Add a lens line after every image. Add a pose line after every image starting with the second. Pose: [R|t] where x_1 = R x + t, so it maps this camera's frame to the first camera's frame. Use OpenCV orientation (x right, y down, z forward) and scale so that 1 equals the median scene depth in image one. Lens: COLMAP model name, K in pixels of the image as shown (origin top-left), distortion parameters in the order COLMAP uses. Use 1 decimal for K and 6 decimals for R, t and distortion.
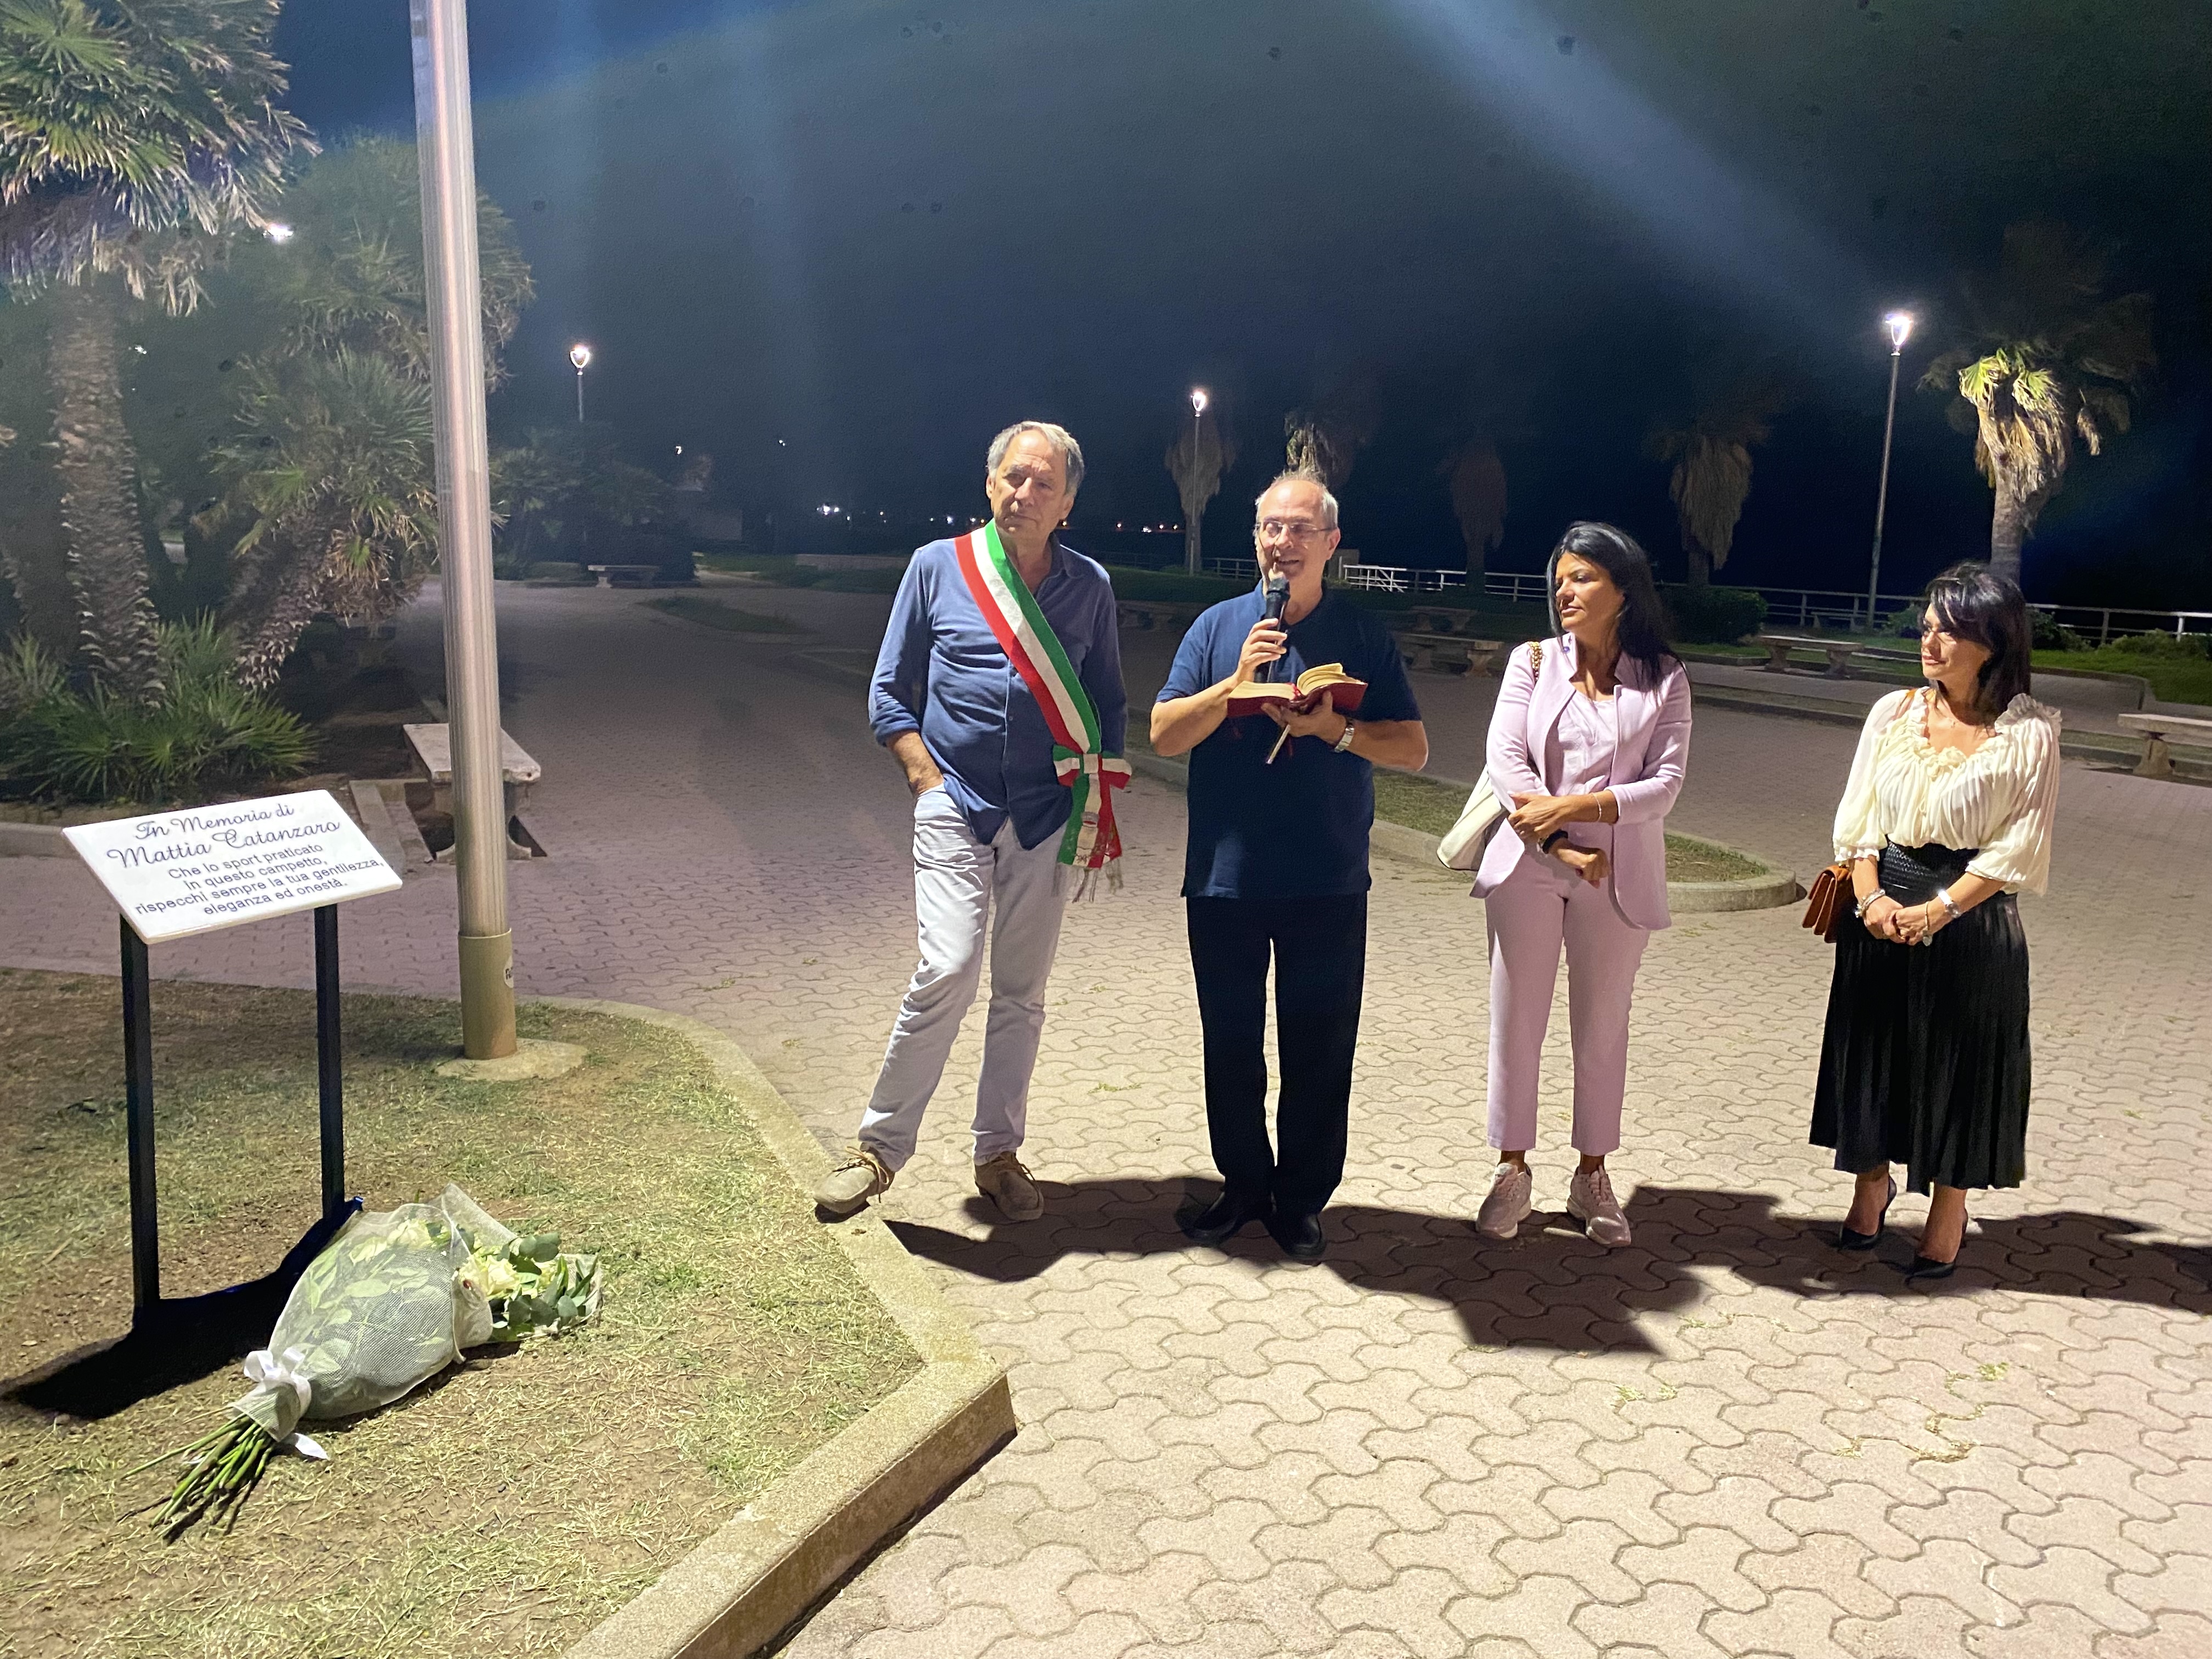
lens RADIAL K [[1678.1, 0, 1108.5], [0, 1678.1, 787.3], [0, 0, 1]] dist [0.034385, -0.021690]
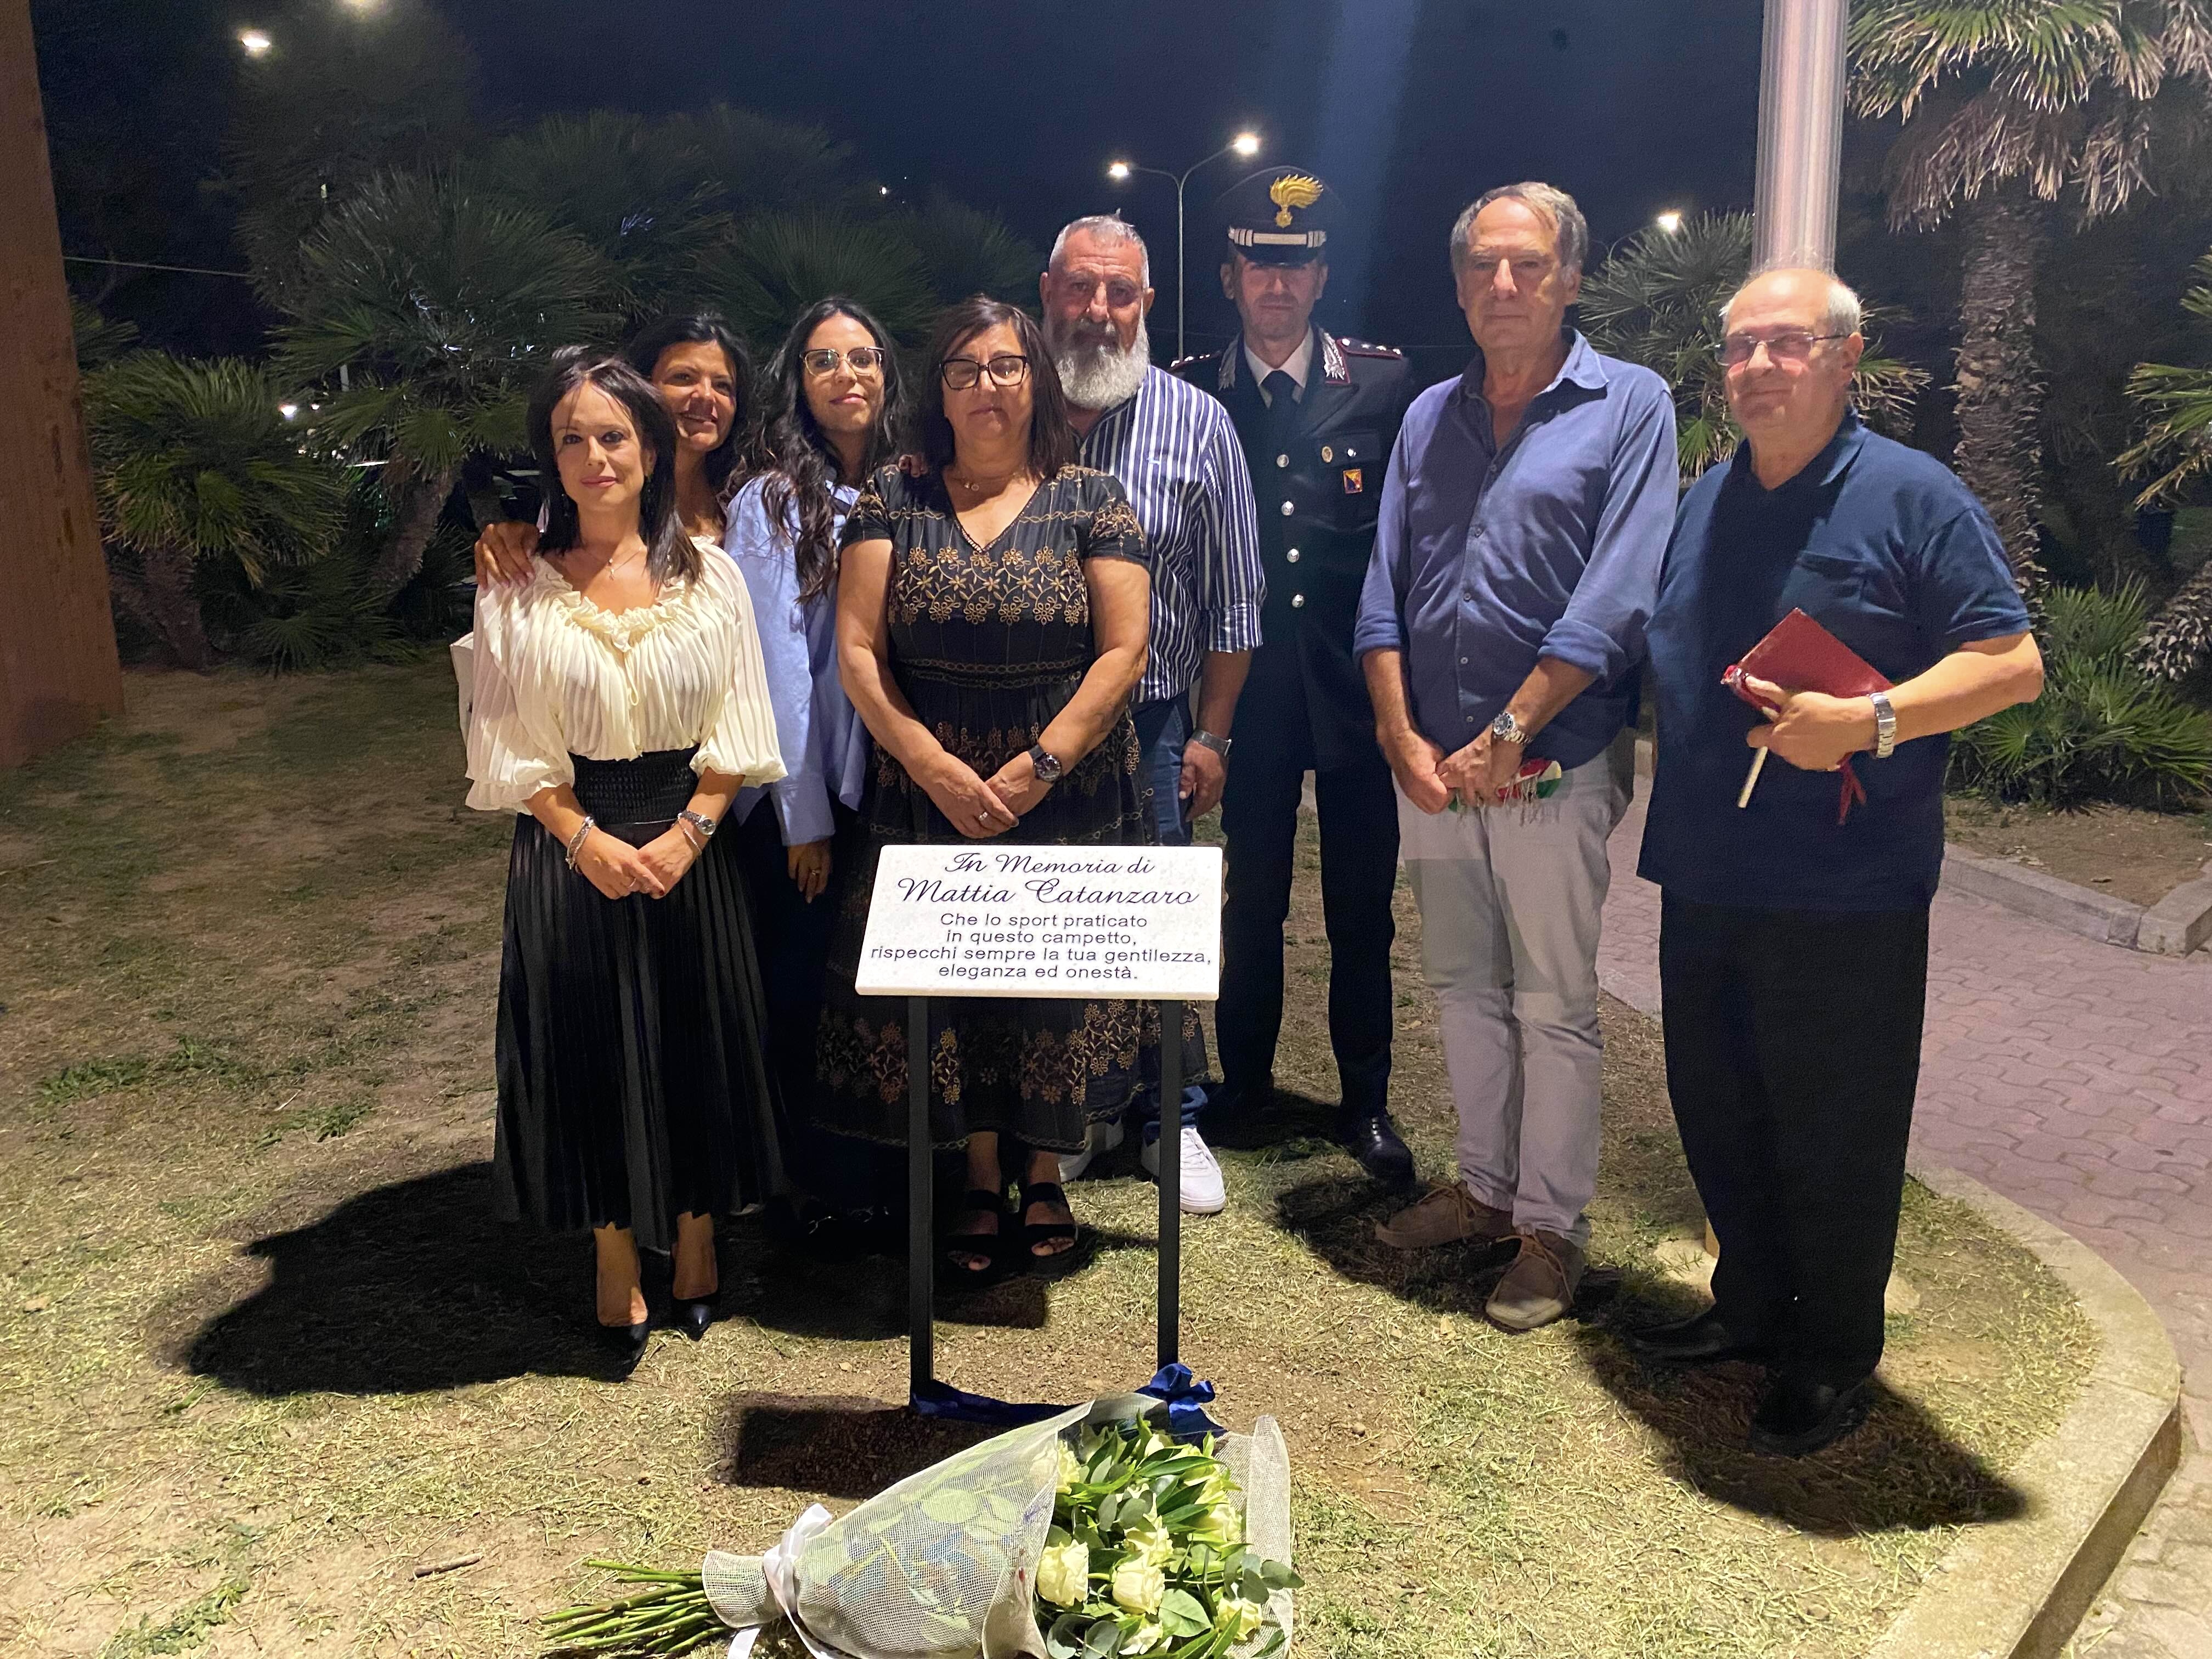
lens RADIAL K [[1678.1, 0, 1083.3], [0, 1678.1, 800.7], [0, 0, 1]] dist [0.034385, -0.021690]
pose [[0.325929, 0.153009, -0.932930, 0.097543], [-0.115843, 0.985843, 0.121217, -0.046475], [0.938270, 0.068565, 0.339040, 0.307328]]
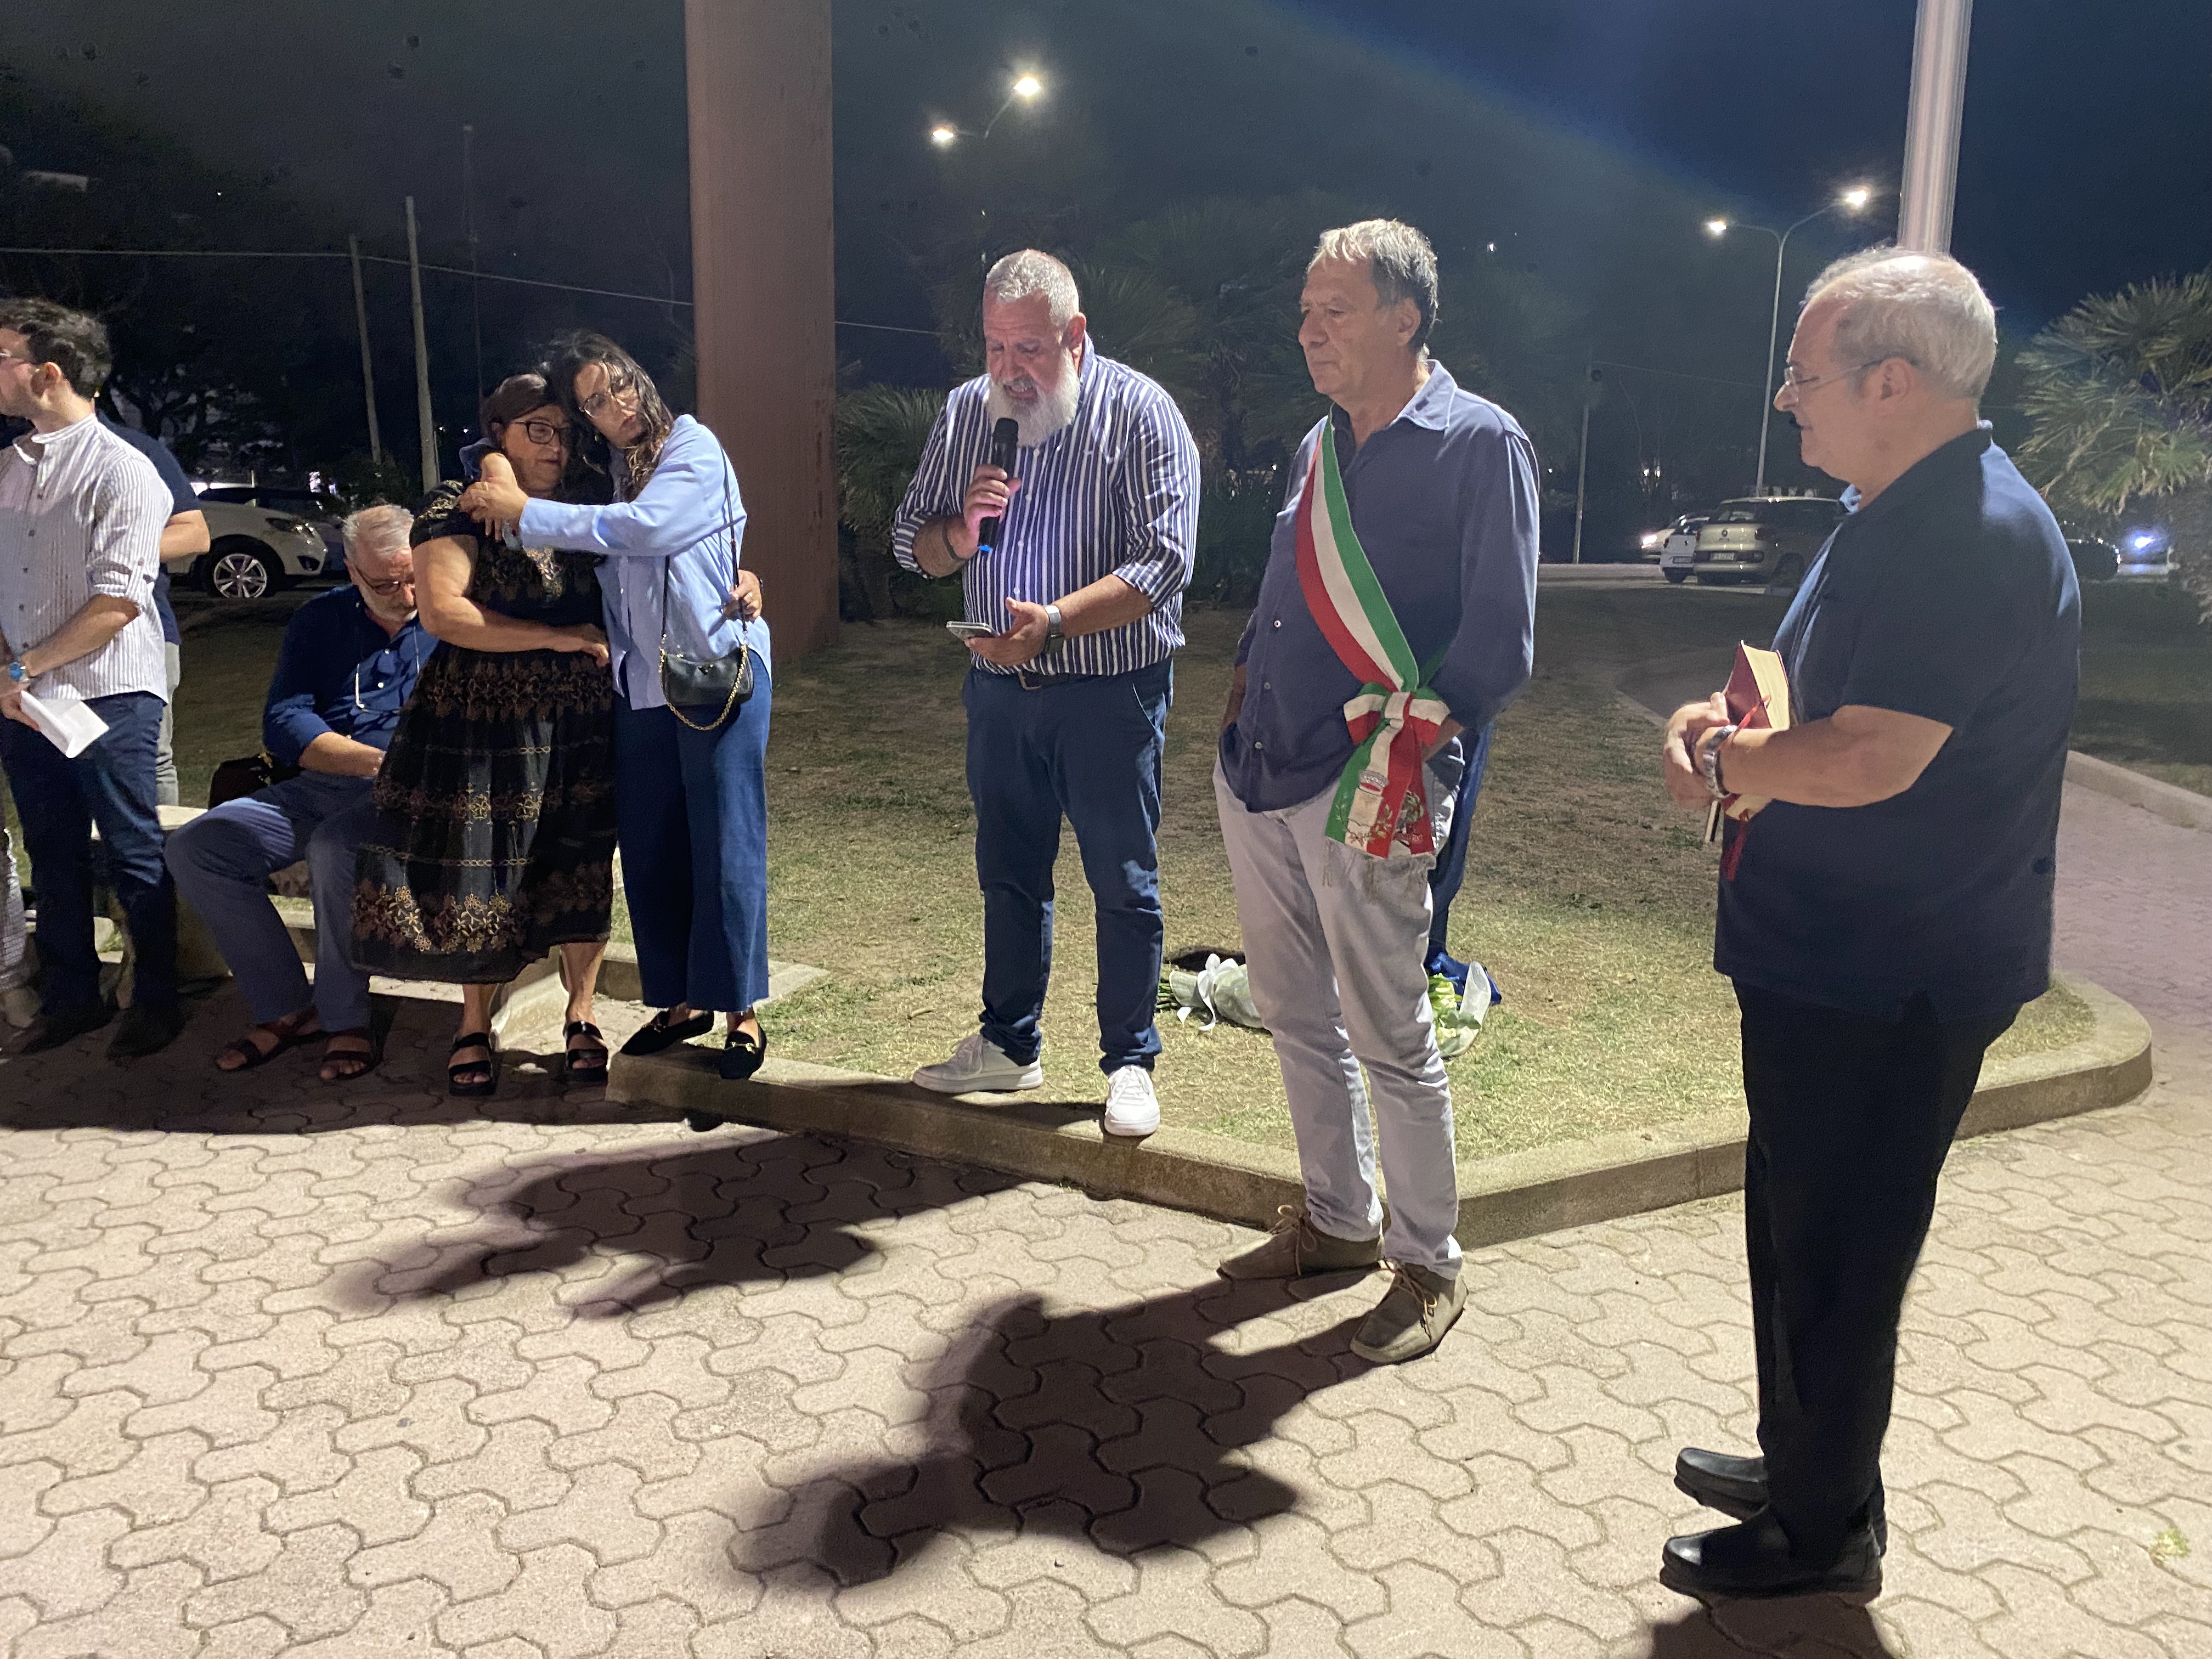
lens RADIAL K [[1678.1, 0, 1102.5], [0, 1678.1, 817.1], [0, 0, 1]] dist [0.034385, -0.021690]
pose [[0.008904, 0.149211, -0.988765, 0.388585], [-0.168759, 0.974846, 0.145590, -0.004362], [0.985617, 0.165566, 0.033861, 0.302444]]
